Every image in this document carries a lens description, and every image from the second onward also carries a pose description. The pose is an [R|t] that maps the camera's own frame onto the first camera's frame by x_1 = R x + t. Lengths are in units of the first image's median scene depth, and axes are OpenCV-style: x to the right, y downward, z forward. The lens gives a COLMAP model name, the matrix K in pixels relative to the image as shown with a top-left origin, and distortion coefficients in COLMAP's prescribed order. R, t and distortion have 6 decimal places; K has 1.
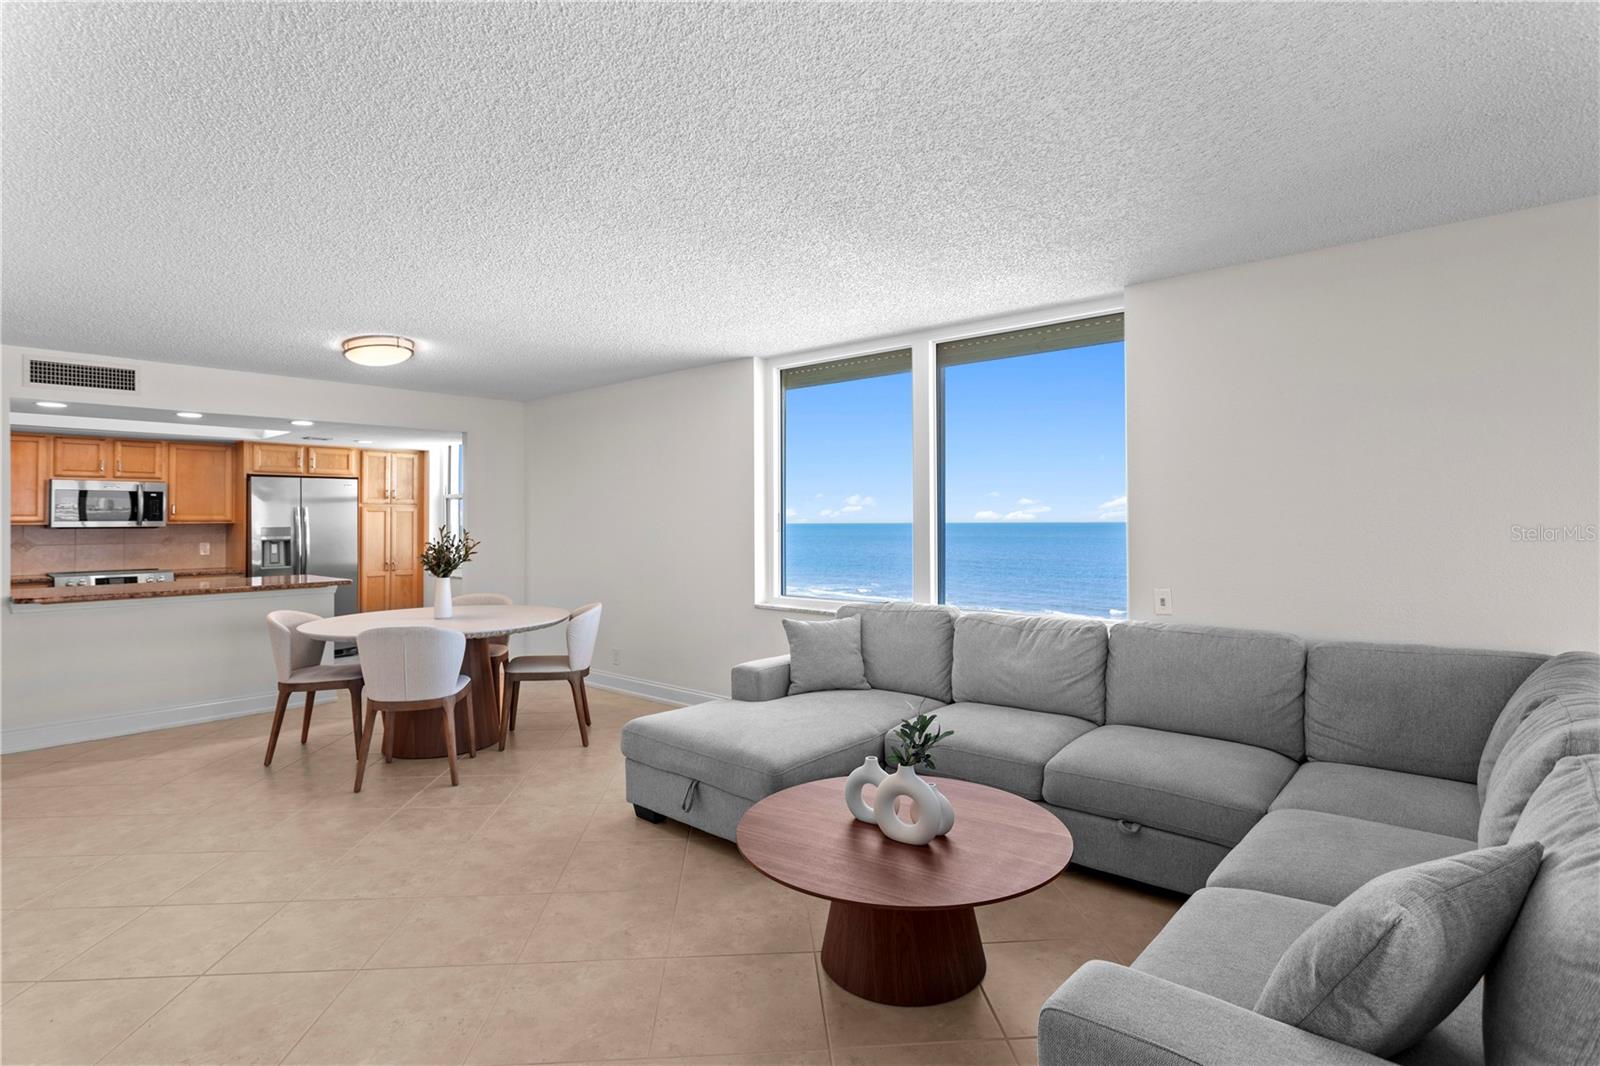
lens RADIAL K [[792.3, 0, 805.7], [0, 792.3, 507.9], [0, 0, 1]] dist [-0.012780, 0.004896]
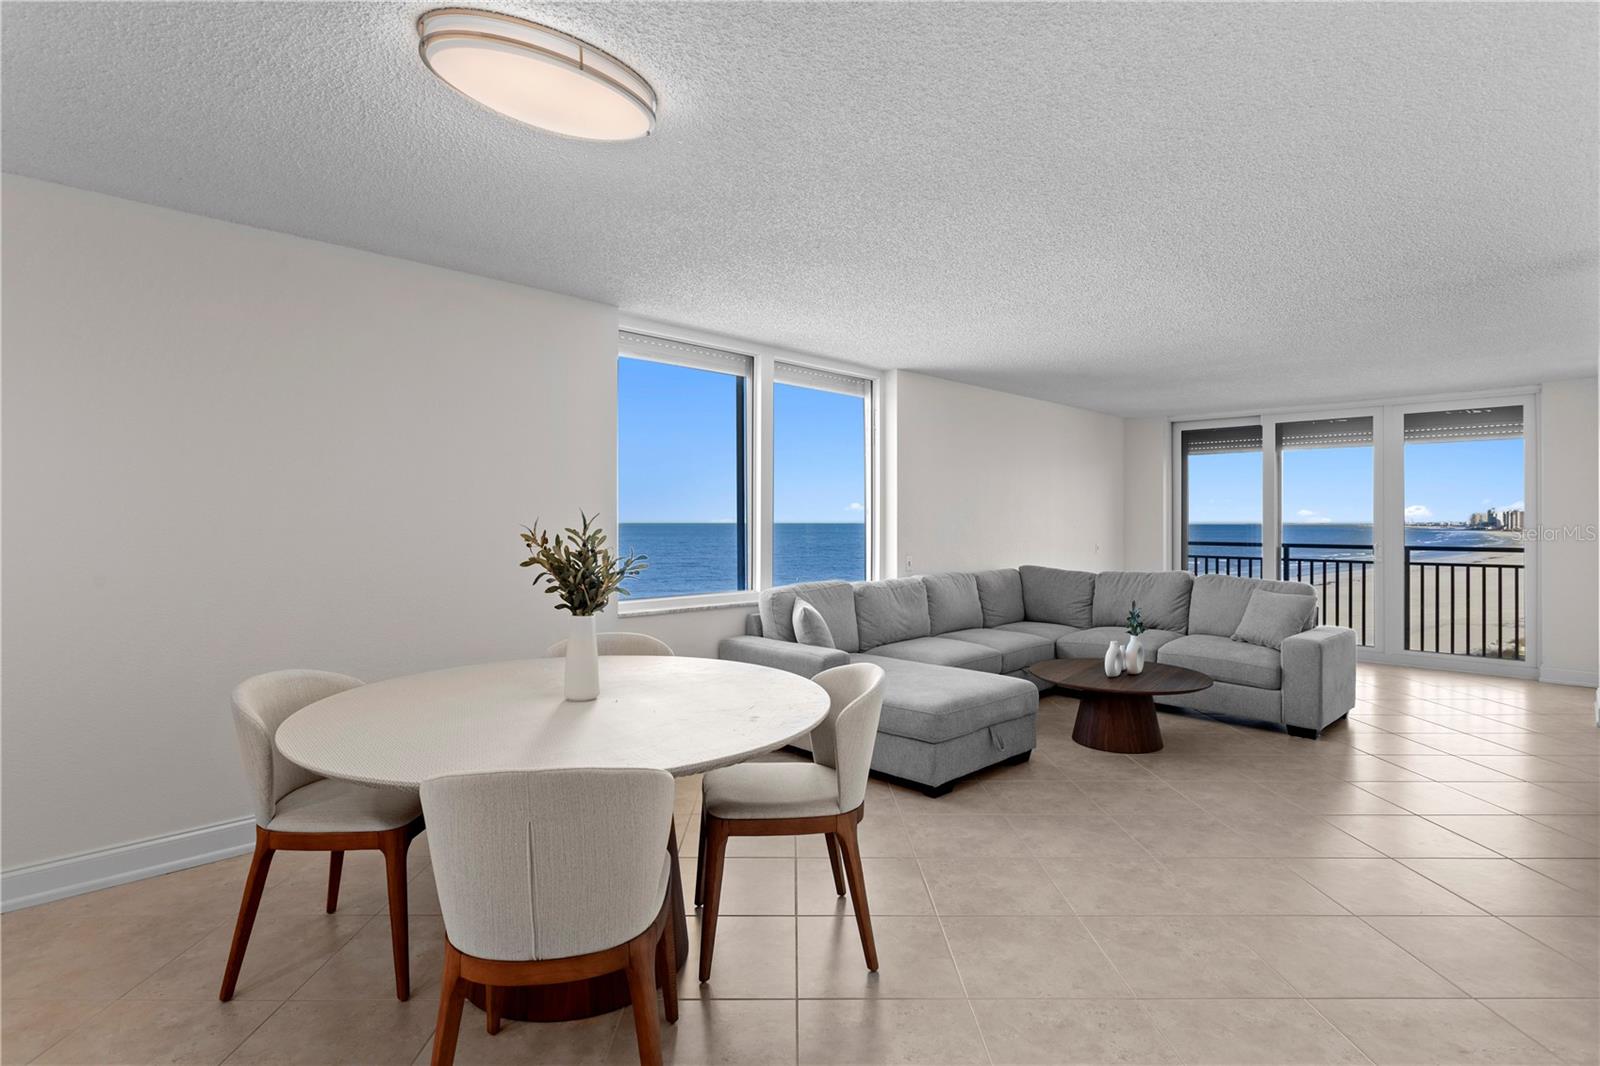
lens RADIAL K [[792.3, 0, 798.9], [0, 792.3, 519.8], [0, 0, 1]] dist [-0.012780, 0.004896]
pose [[0.073656, 0.006076, 0.997265, -0.624280], [-0.018973, 0.999809, -0.004690, 0.018684], [-0.997103, -0.018576, 0.073757, 0.552588]]
